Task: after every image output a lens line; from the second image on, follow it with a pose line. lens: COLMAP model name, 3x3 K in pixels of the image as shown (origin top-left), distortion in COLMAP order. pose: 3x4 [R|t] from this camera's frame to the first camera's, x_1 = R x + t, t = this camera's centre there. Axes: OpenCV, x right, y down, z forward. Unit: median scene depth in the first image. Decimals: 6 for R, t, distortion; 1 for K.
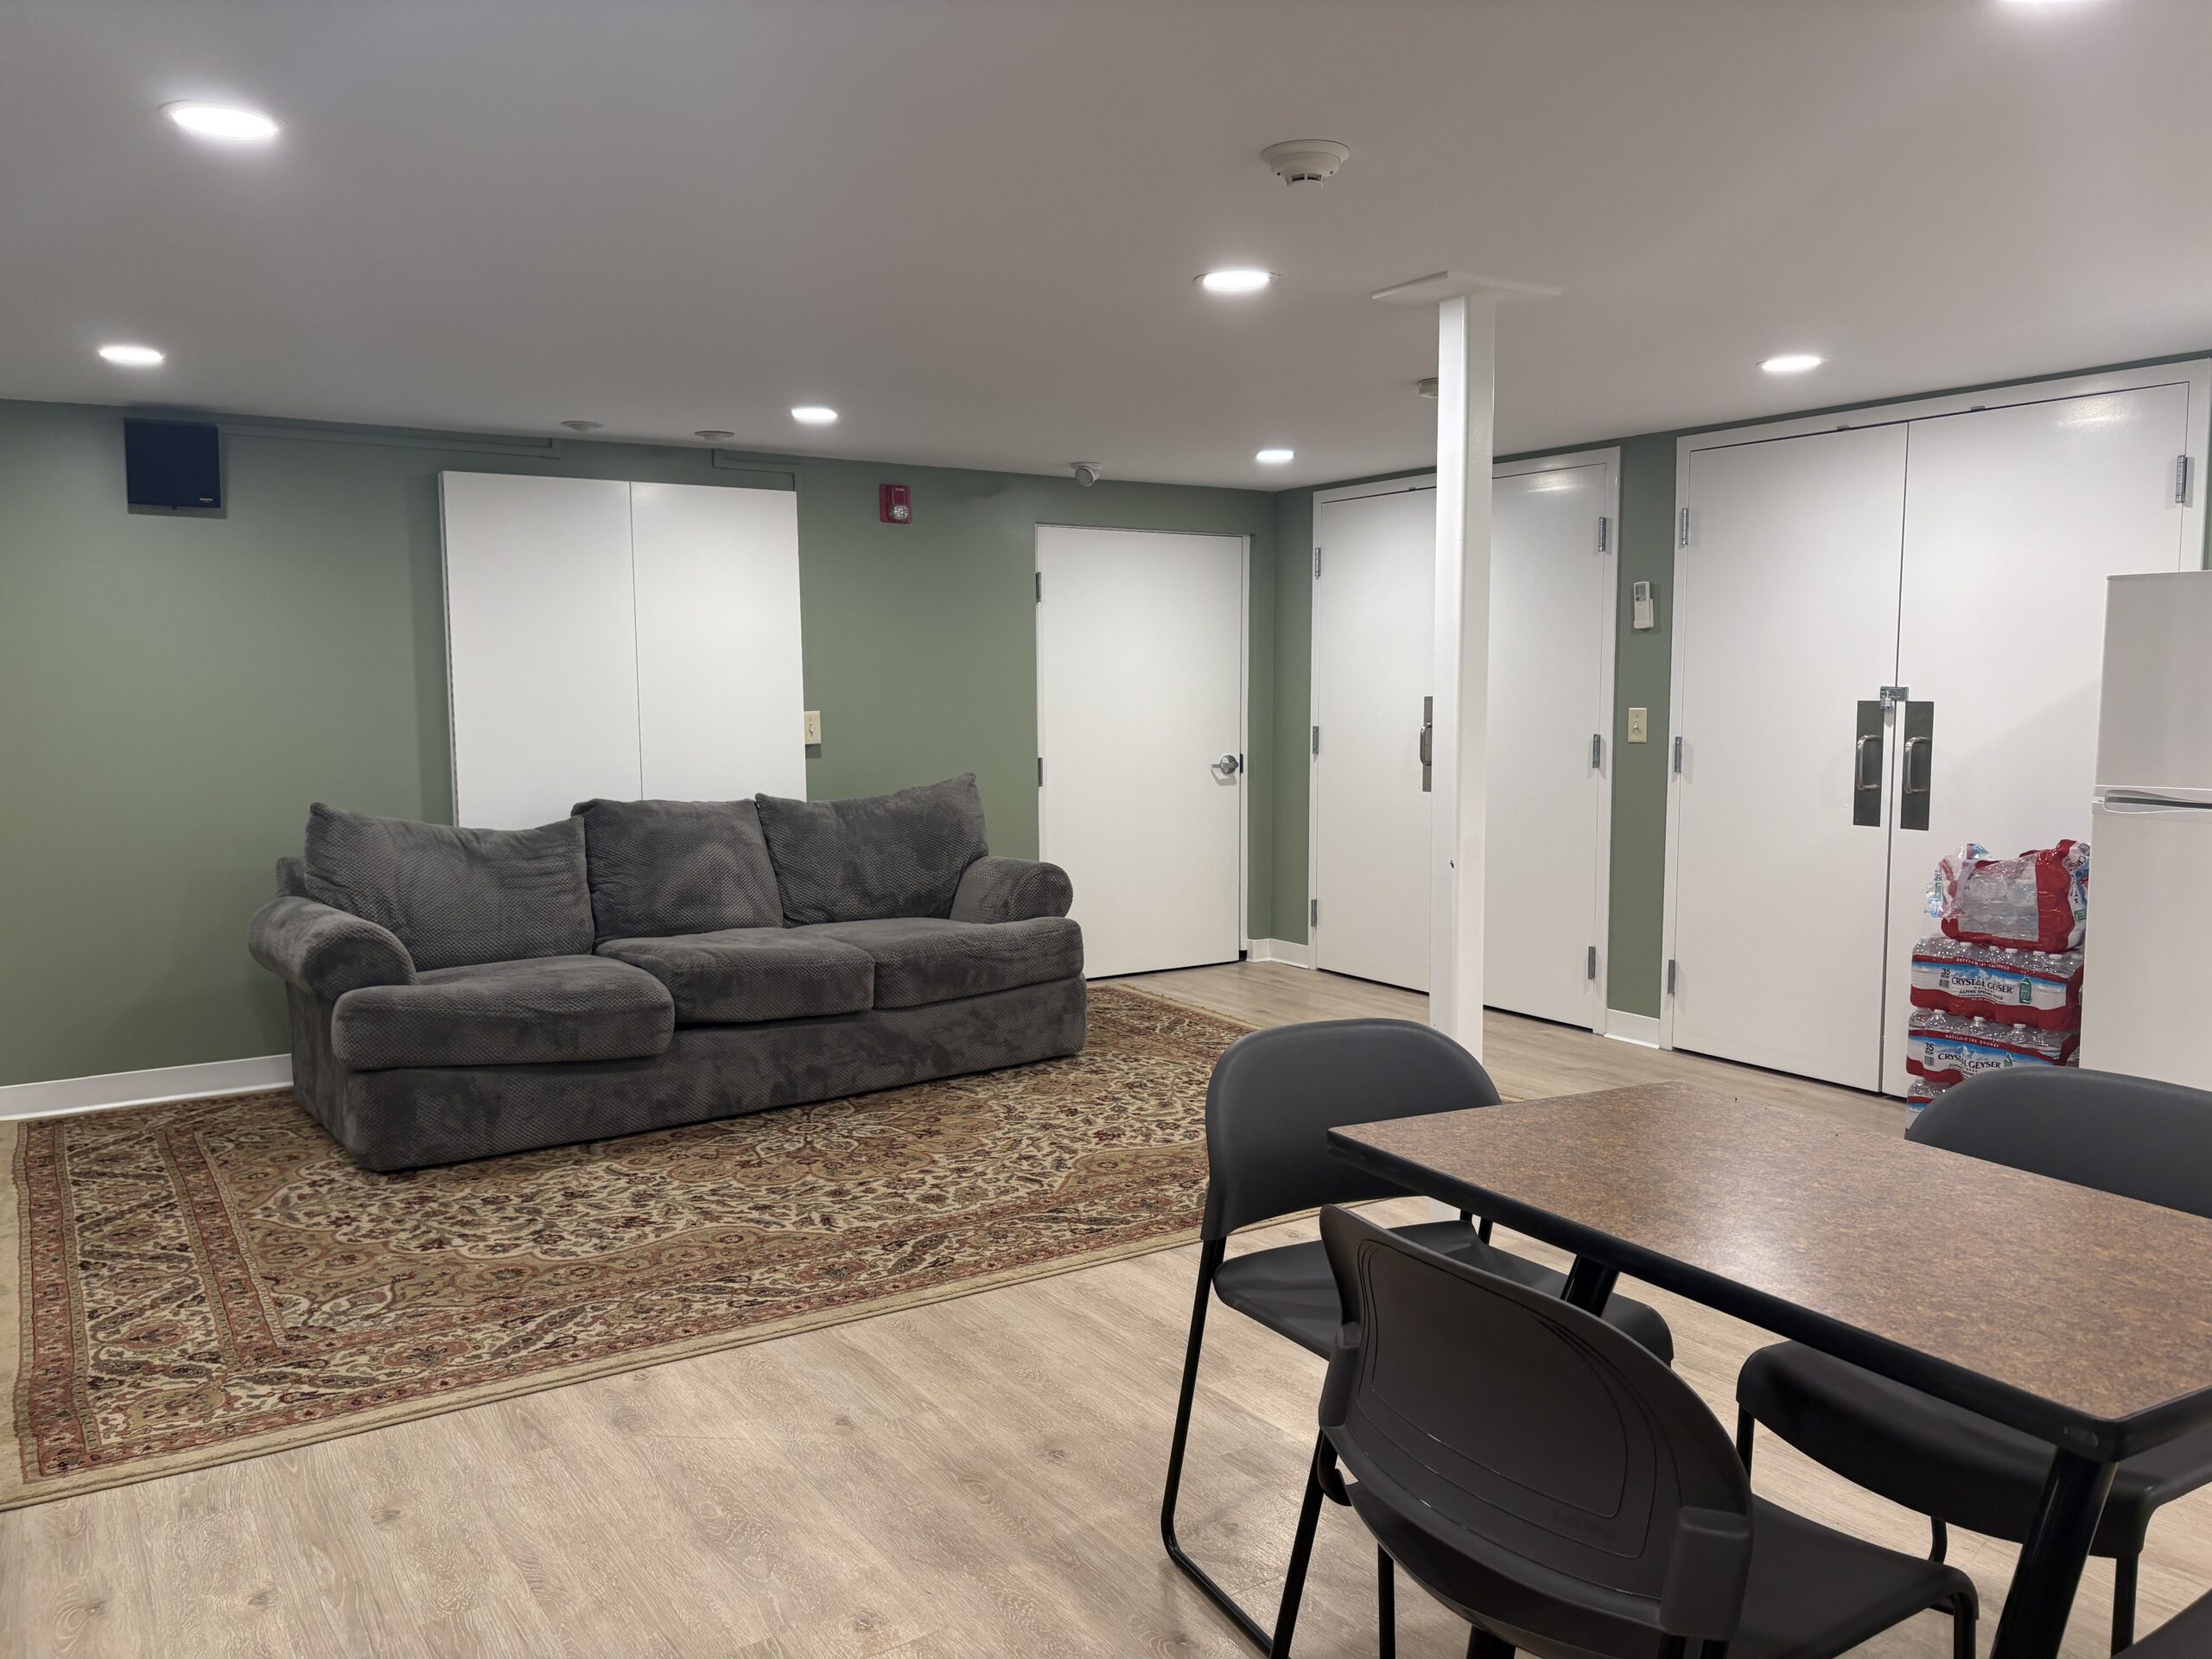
lens RADIAL K [[1680.2, 0, 1111.7], [0, 1680.2, 830.2], [0, 0, 1]] dist [0.043833, -0.006159]
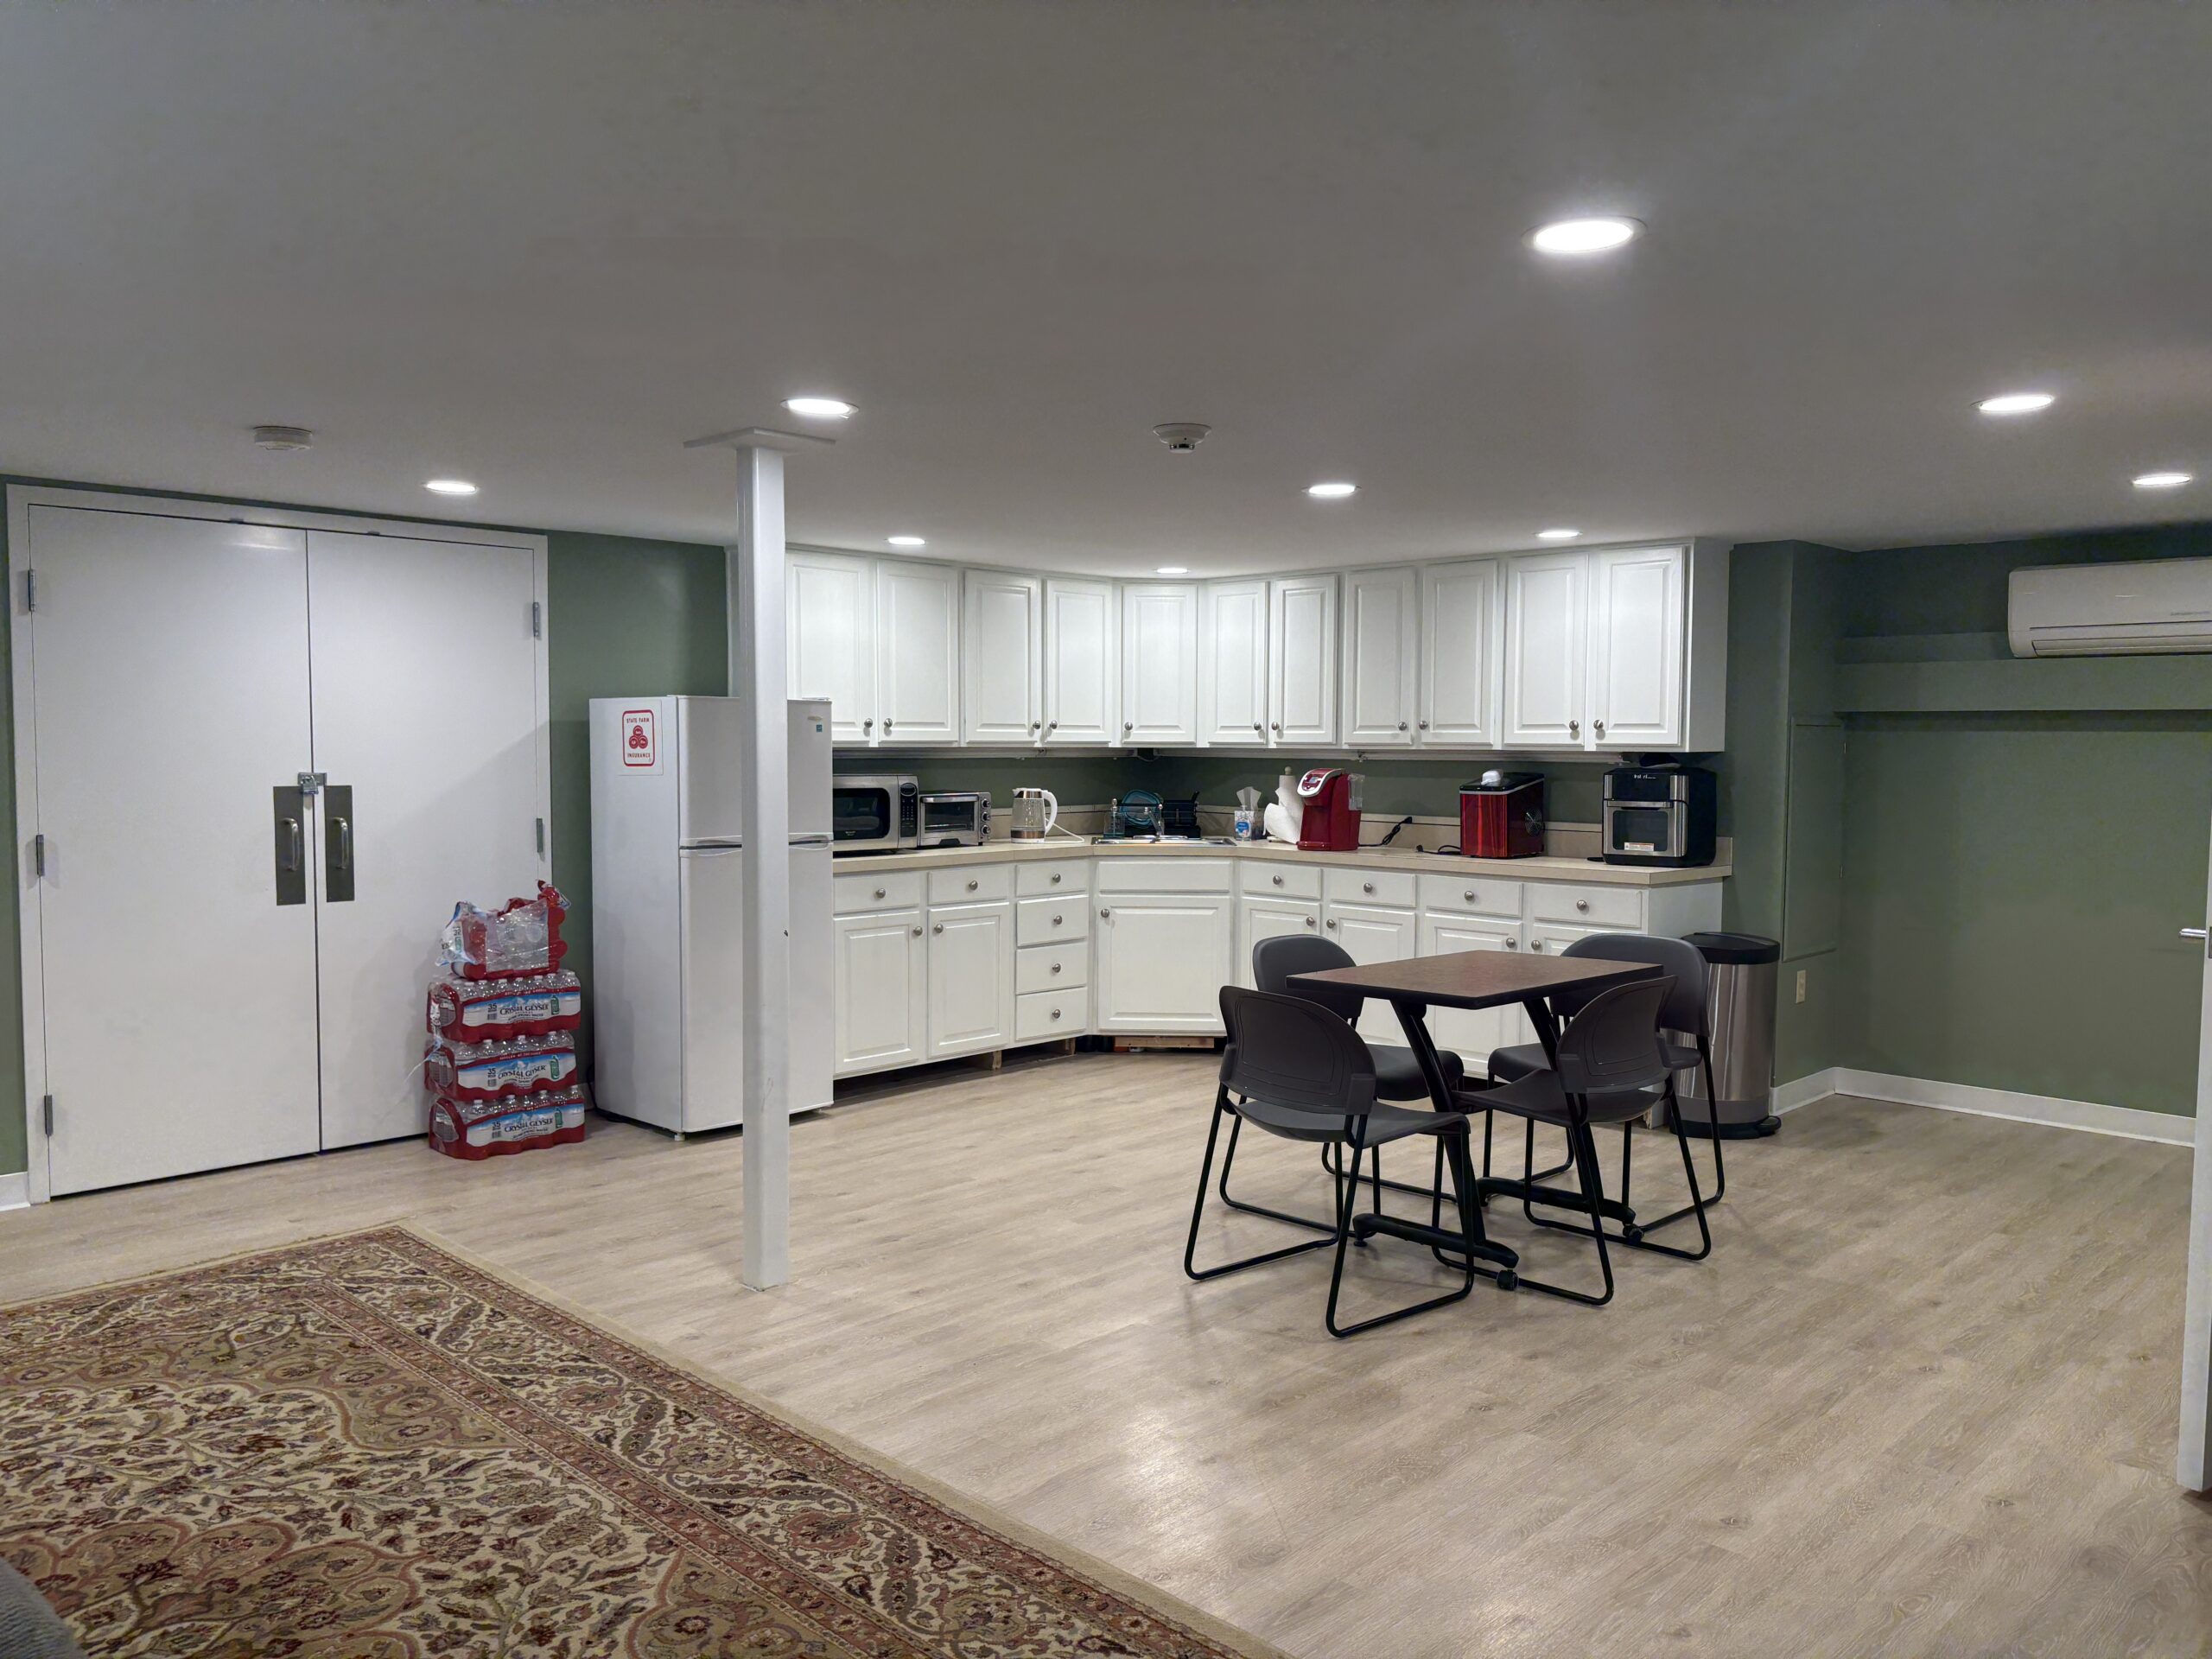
lens RADIAL K [[1680.2, 0, 1111.4], [0, 1680.2, 833.4], [0, 0, 1]] dist [0.043833, -0.006159]
pose [[-0.206607, -0.058825, 0.976654, -0.782261], [0.086049, 0.993231, 0.078027, -0.097095], [-0.974633, 0.100161, -0.200147, 0.809828]]
